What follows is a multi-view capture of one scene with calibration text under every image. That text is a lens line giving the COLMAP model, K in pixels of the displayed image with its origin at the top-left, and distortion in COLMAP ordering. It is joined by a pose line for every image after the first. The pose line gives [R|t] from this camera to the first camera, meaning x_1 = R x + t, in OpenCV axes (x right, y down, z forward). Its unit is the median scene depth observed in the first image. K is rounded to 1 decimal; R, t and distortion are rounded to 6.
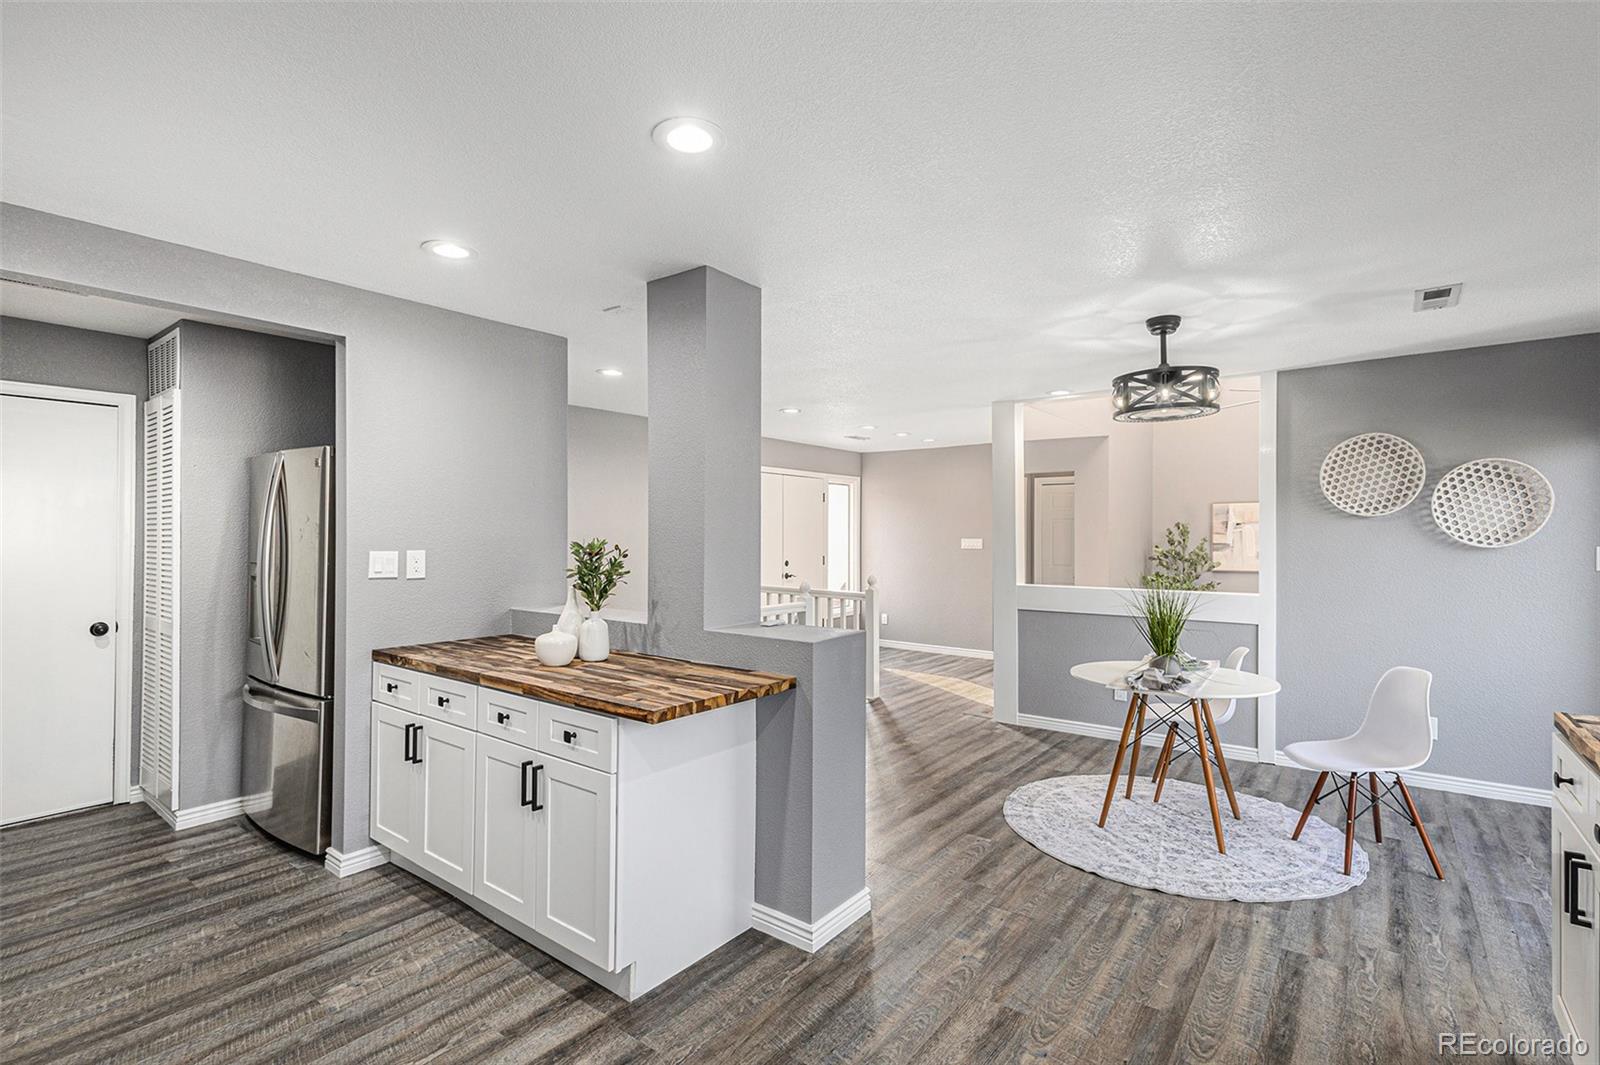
lens RADIAL K [[735.3, 0, 805.5], [0, 735.3, 534.4], [0, 0, 1]] dist [0.016145, -0.003272]
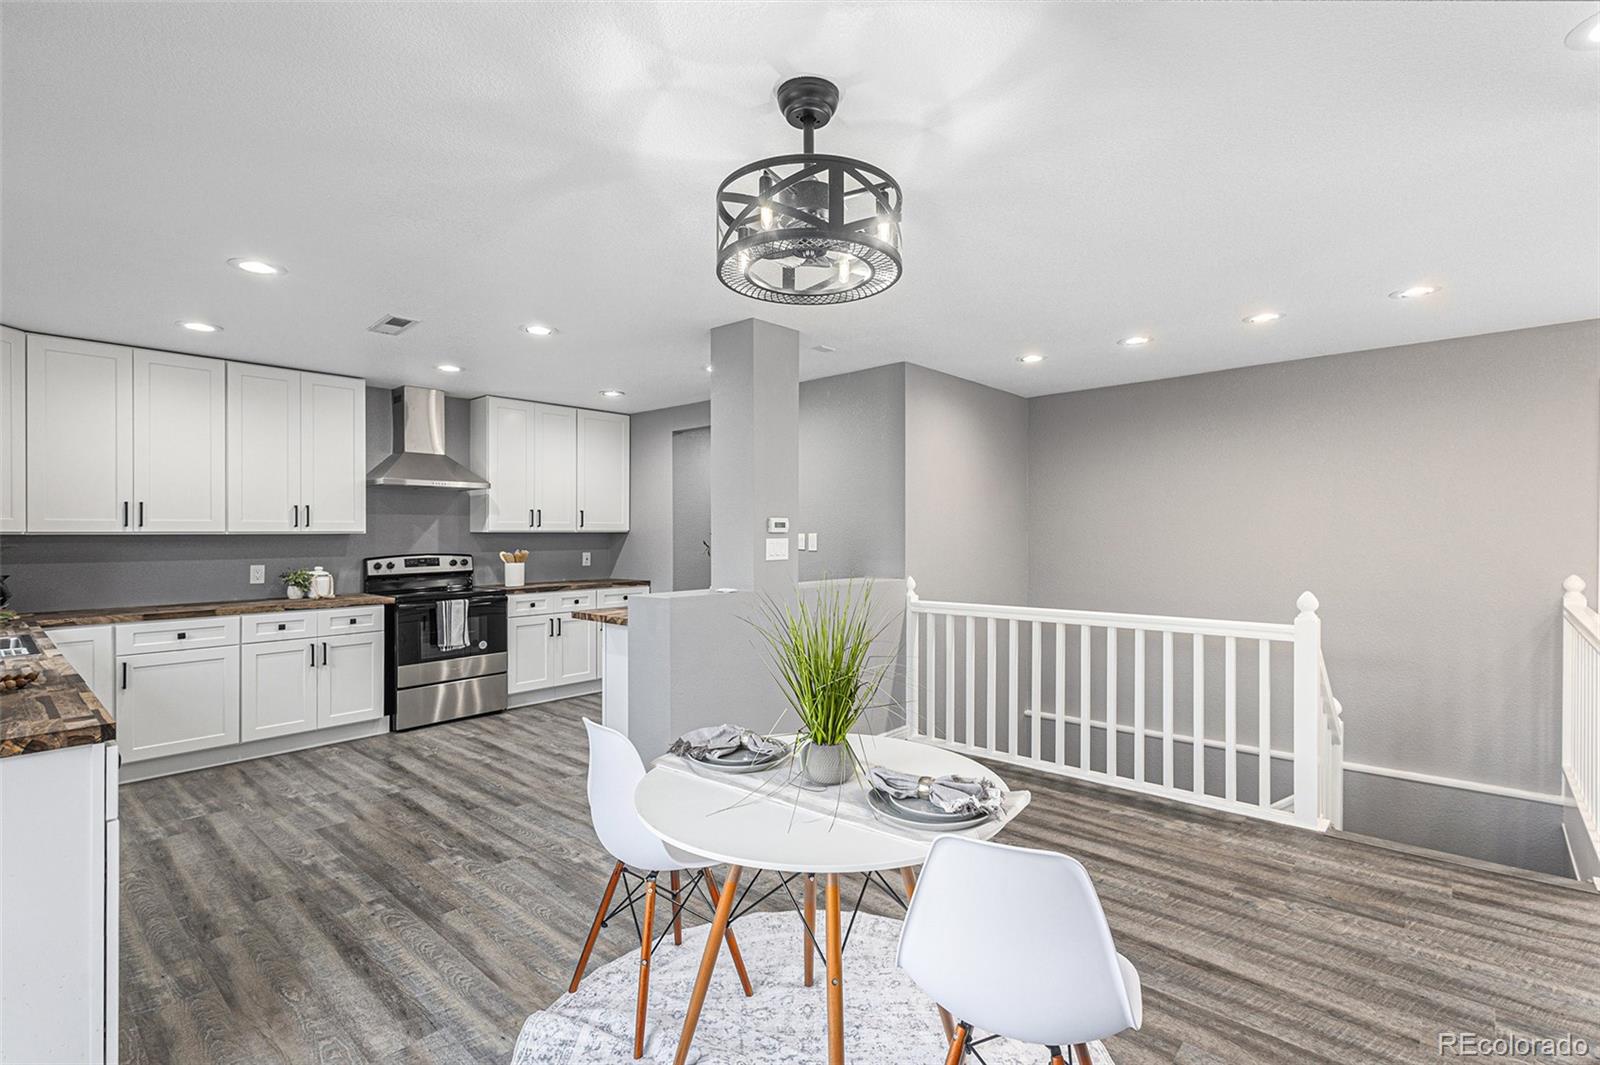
lens RADIAL K [[735.3, 0, 805.9], [0, 735.3, 529.8], [0, 0, 1]] dist [0.016145, -0.003272]
pose [[-0.073201, -0.005708, -0.997301, 1.321557], [0.012053, 0.999906, -0.006608, 0.029283], [0.997244, -0.012504, -0.073126, 1.360139]]
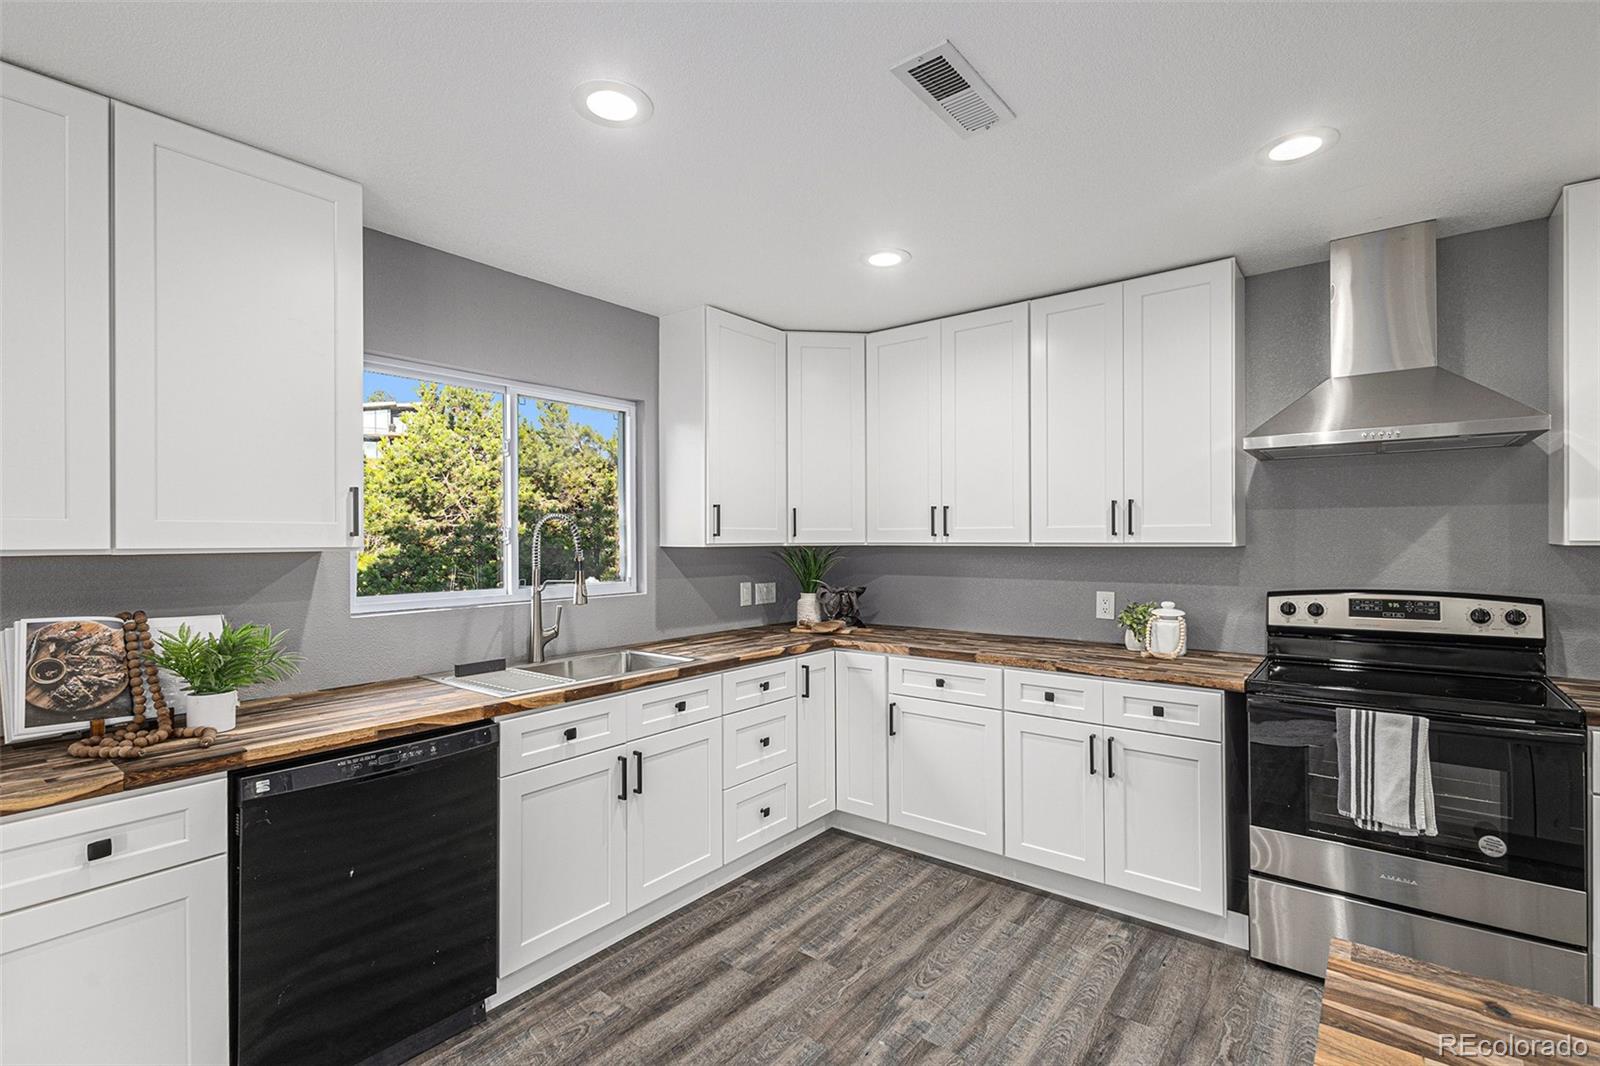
lens RADIAL K [[735.3, 0, 808.9], [0, 735.3, 536.0], [0, 0, 1]] dist [0.016145, -0.003272]
pose [[-0.999960, 0.005662, 0.006886, 0.066403], [0.005611, 0.999957, -0.007414, 0.001834], [-0.006928, -0.007375, -0.999949, 1.101128]]
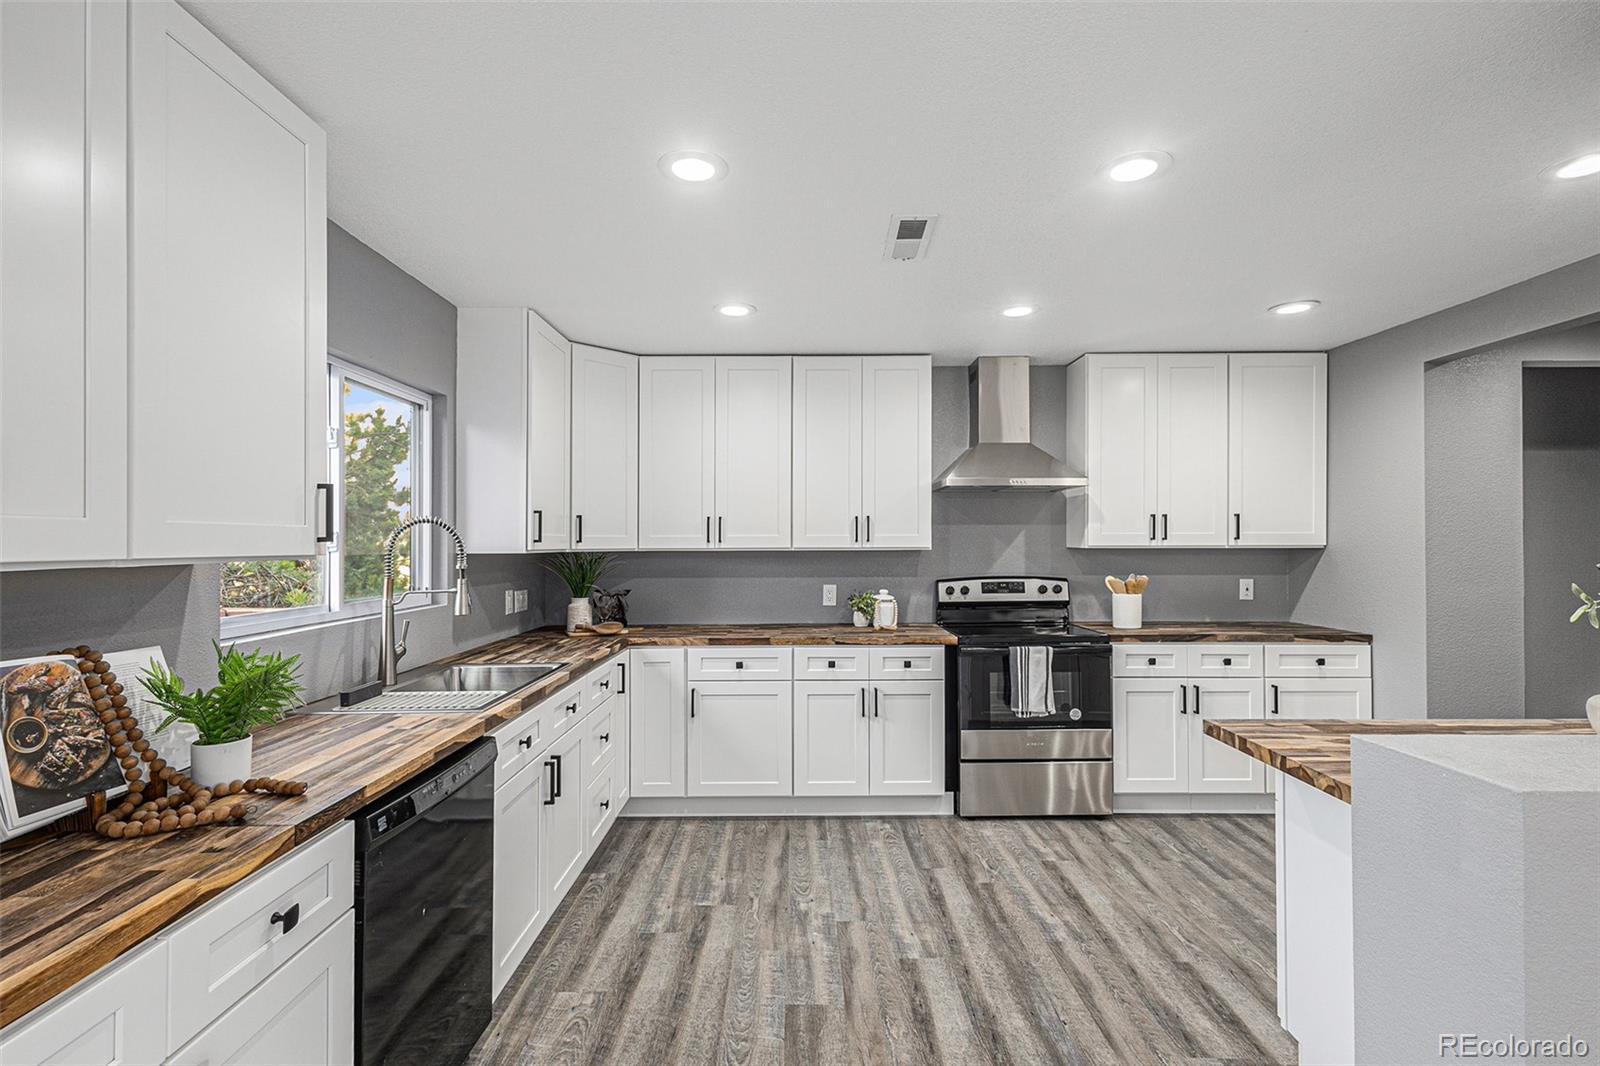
lens RADIAL K [[735.3, 0, 804.5], [0, 735.3, 535.0], [0, 0, 1]] dist [0.016145, -0.003272]
pose [[-0.789304, -0.001782, -0.614000, 0.621054], [0.006755, 0.999910, -0.011586, -0.002927], [0.613965, -0.013292, -0.789221, 1.110839]]
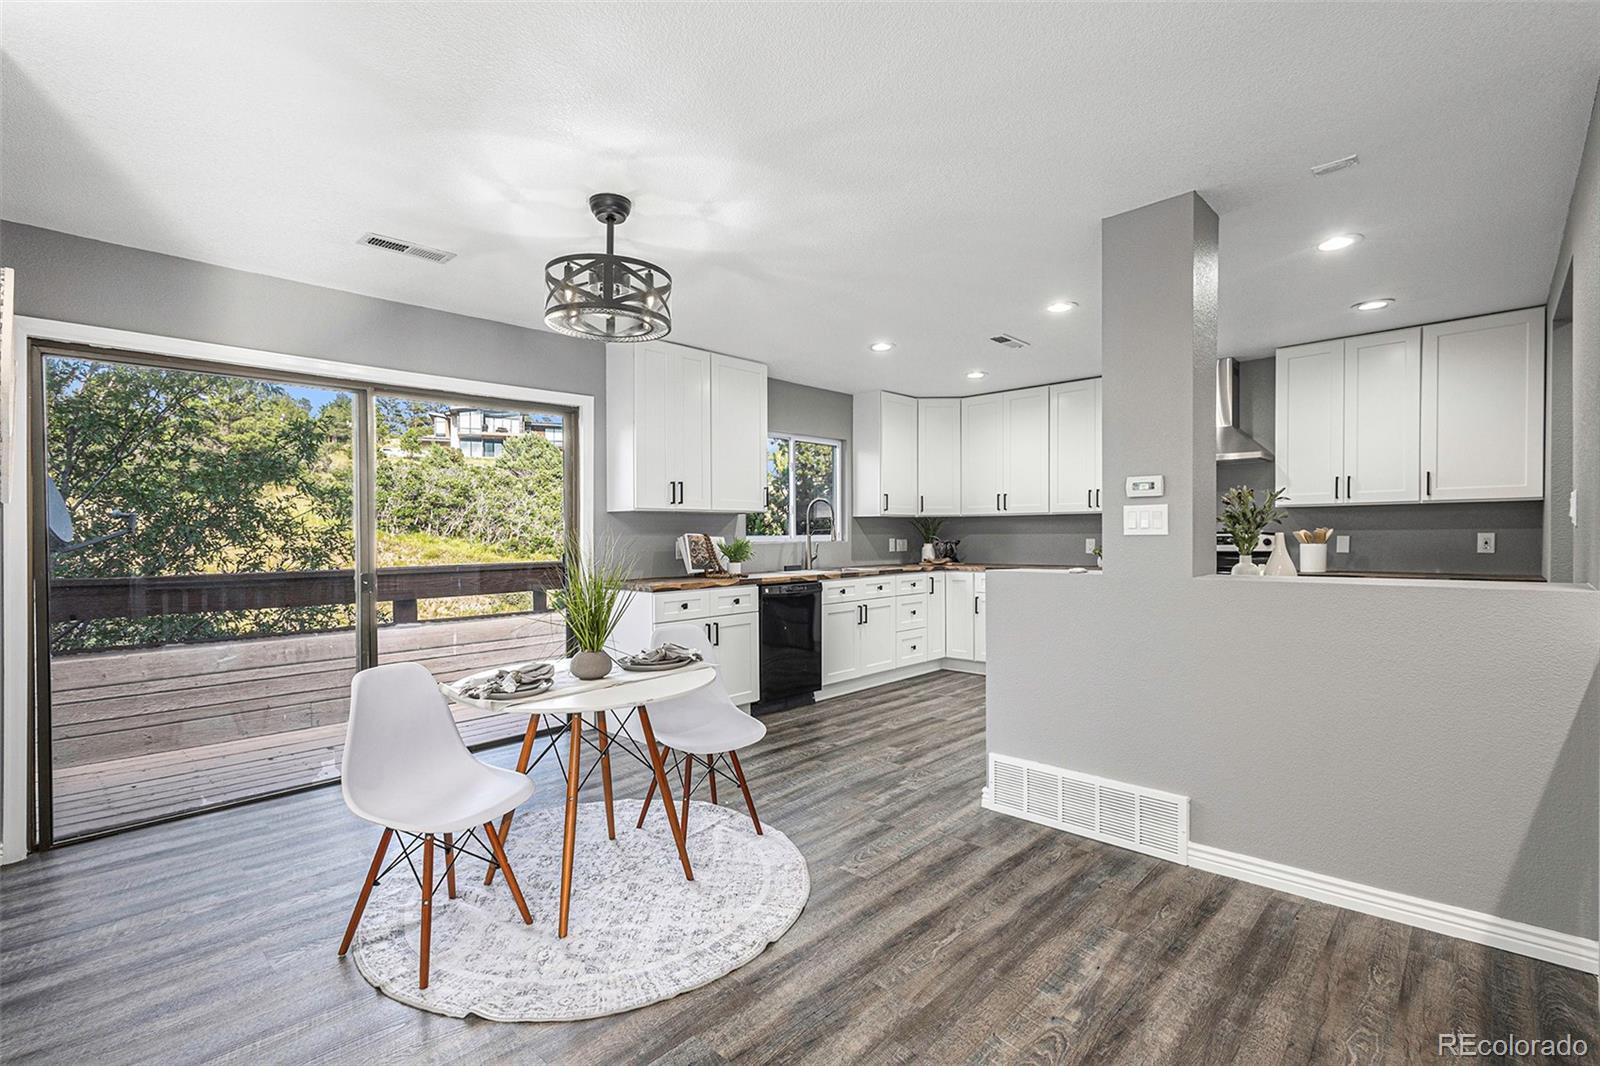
lens RADIAL K [[735.3, 0, 809.2], [0, 735.3, 532.2], [0, 0, 1]] dist [0.016145, -0.003272]
pose [[-0.996181, 0.011727, 0.086524, 0.267984], [0.011116, 0.999910, -0.007548, 0.076478], [-0.086605, -0.006557, -0.996221, 2.271915]]
